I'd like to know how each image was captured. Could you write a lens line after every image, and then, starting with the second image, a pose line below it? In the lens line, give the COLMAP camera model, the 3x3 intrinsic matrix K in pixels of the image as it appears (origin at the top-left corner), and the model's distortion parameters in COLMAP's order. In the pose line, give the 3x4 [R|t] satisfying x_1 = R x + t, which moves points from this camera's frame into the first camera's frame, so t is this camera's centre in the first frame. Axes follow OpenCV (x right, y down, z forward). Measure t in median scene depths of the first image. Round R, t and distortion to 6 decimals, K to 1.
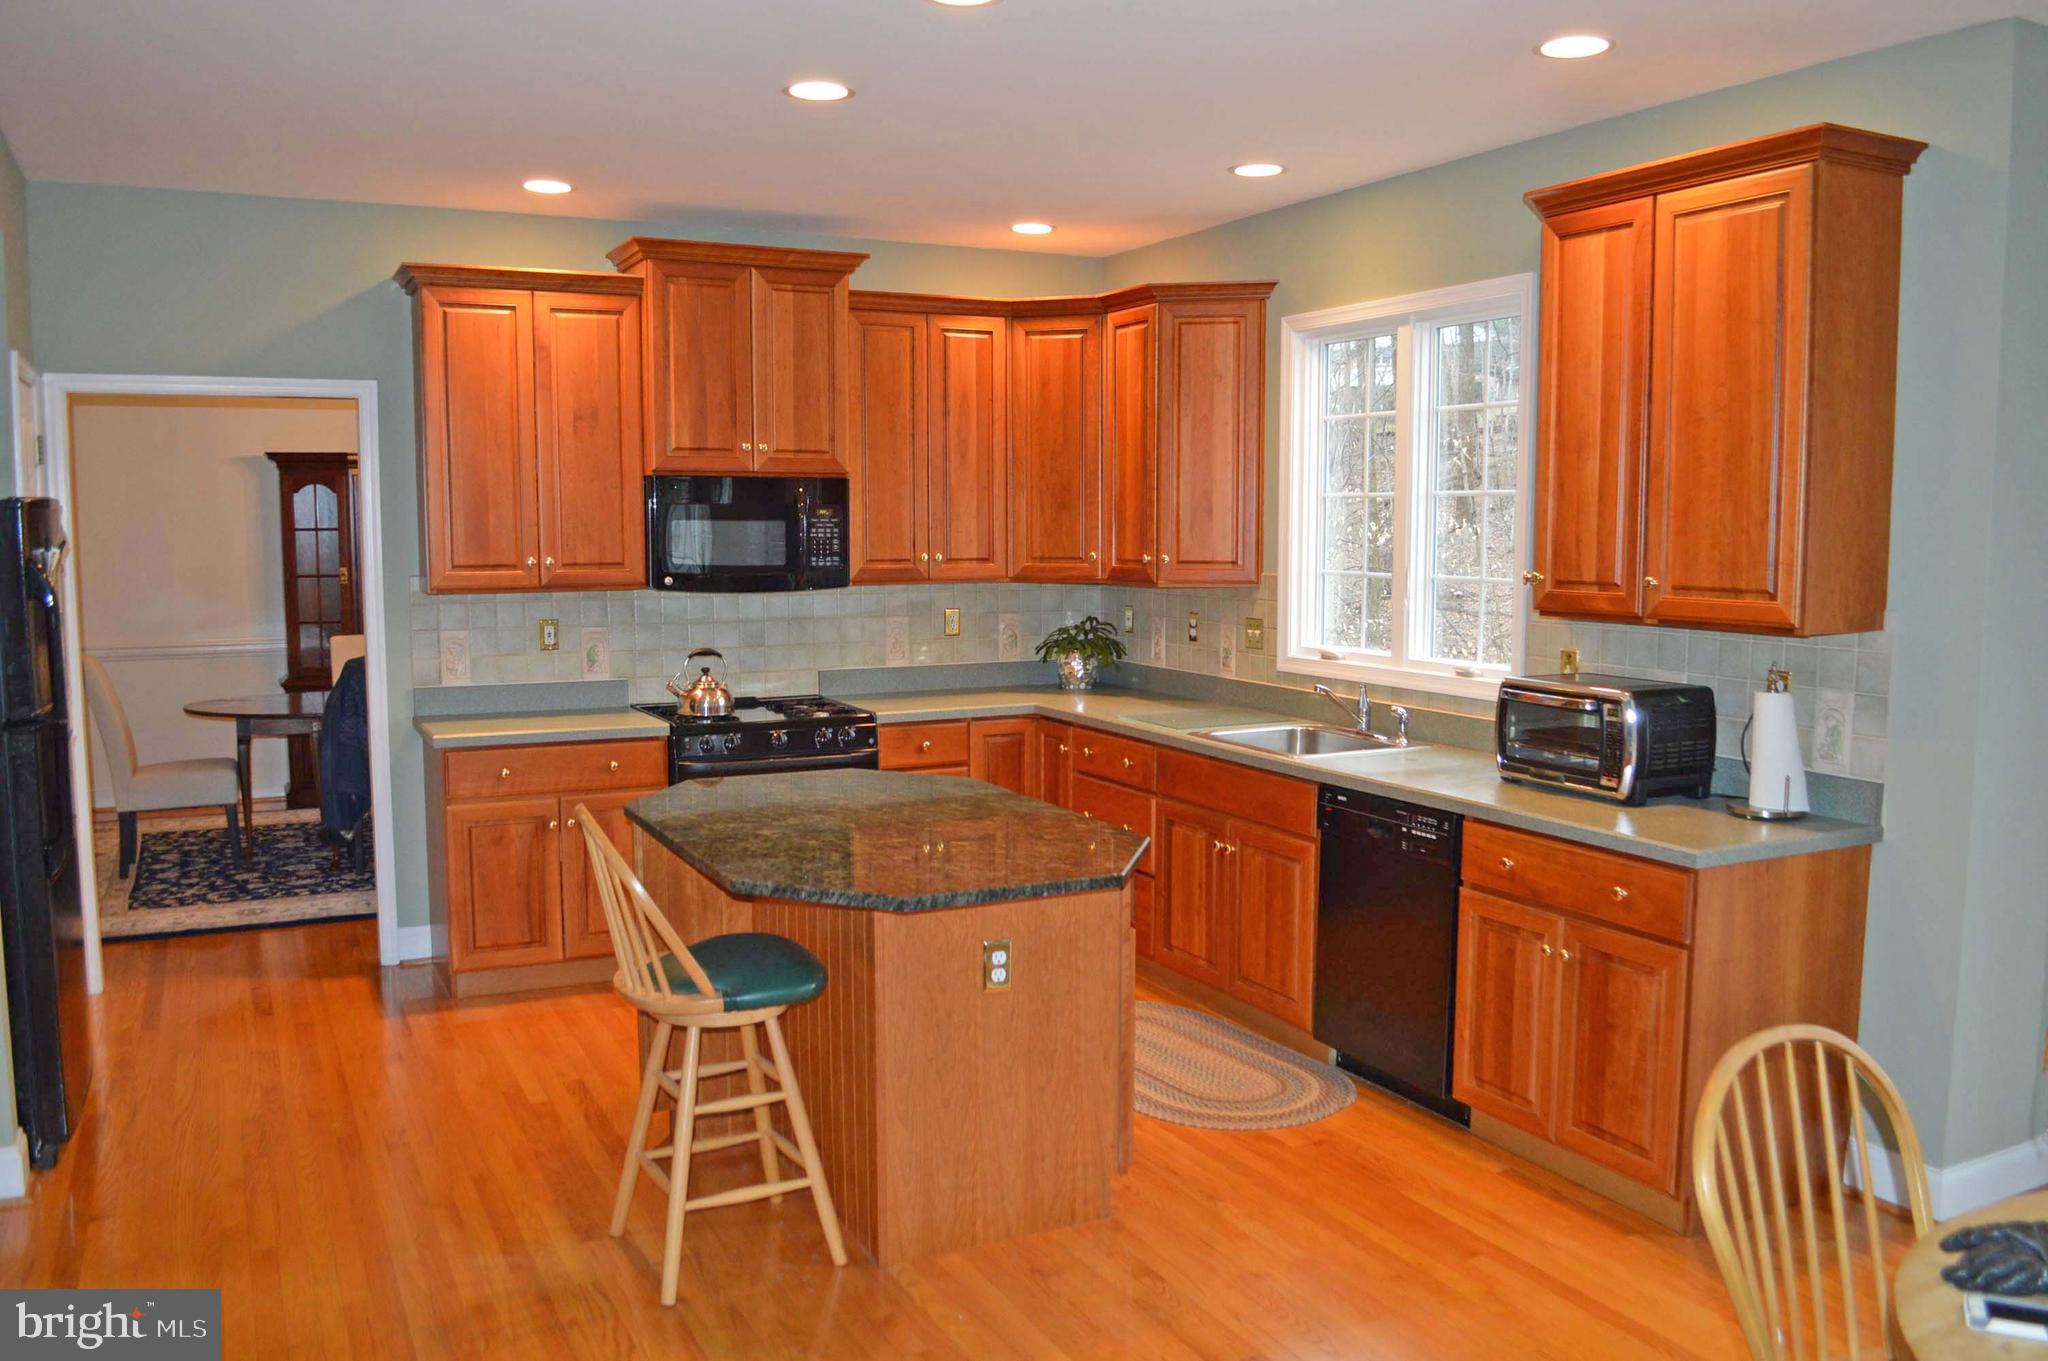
lens RADIAL K [[1636.4, 0, 1024.0], [0, 1636.4, 680.5], [0, 0, 1]] dist [-0.076130, -0.006182]
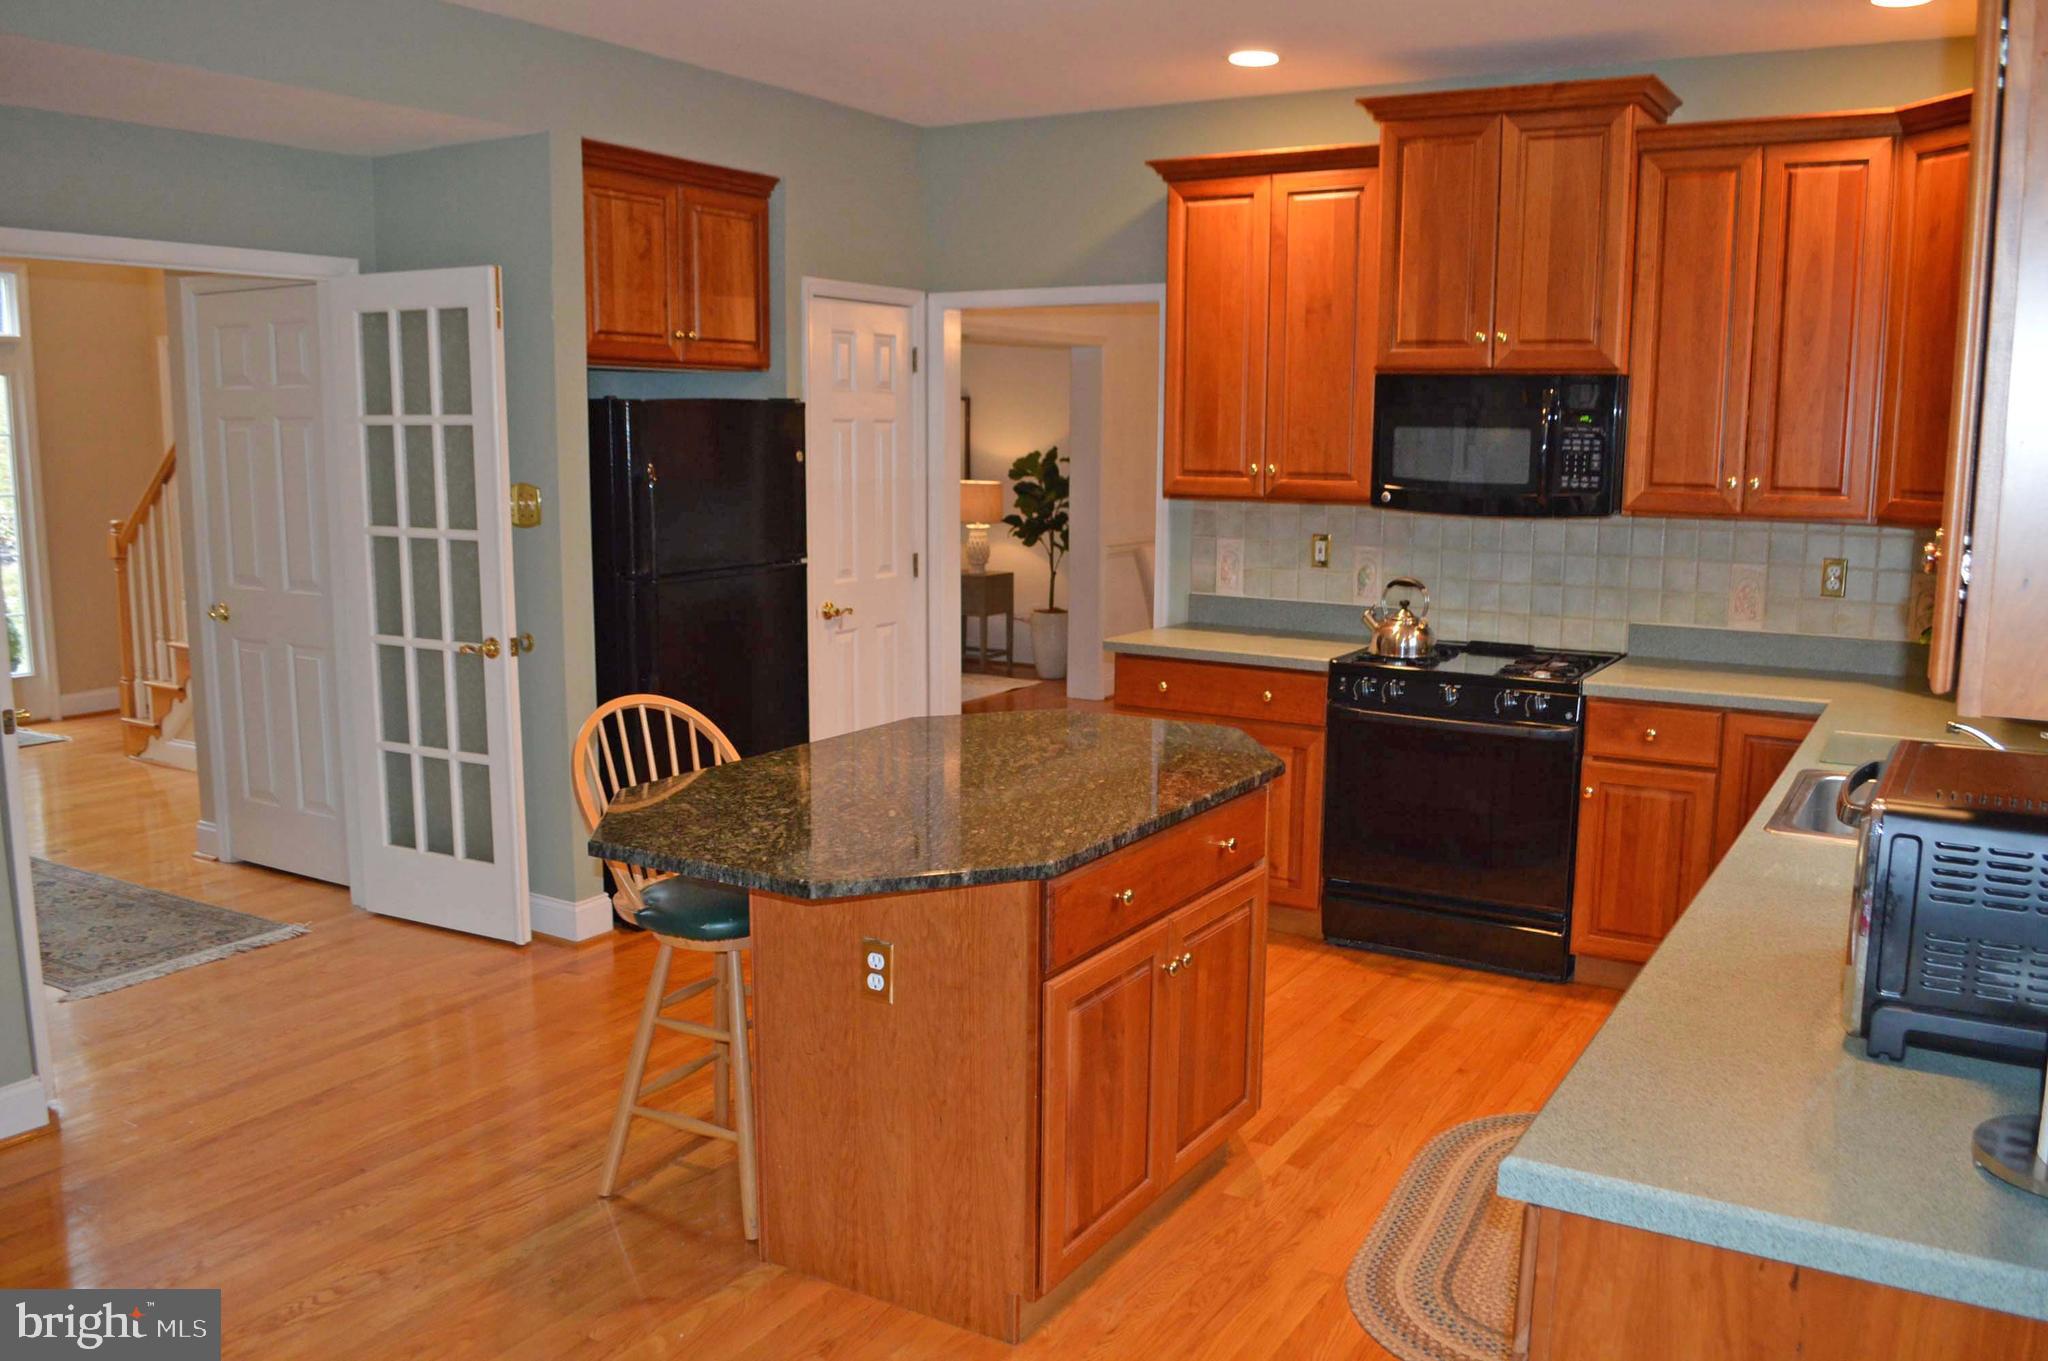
lens RADIAL K [[1617.0, 0, 1024.0], [0, 1617.0, 680.5], [0, 0, 1]] dist [-0.107635, 0.065654]
pose [[0.539251, 0.133063, -0.831567, 0.396777], [-0.091210, 0.990858, 0.099404, -0.031424], [0.837191, 0.022243, 0.546457, 0.372656]]
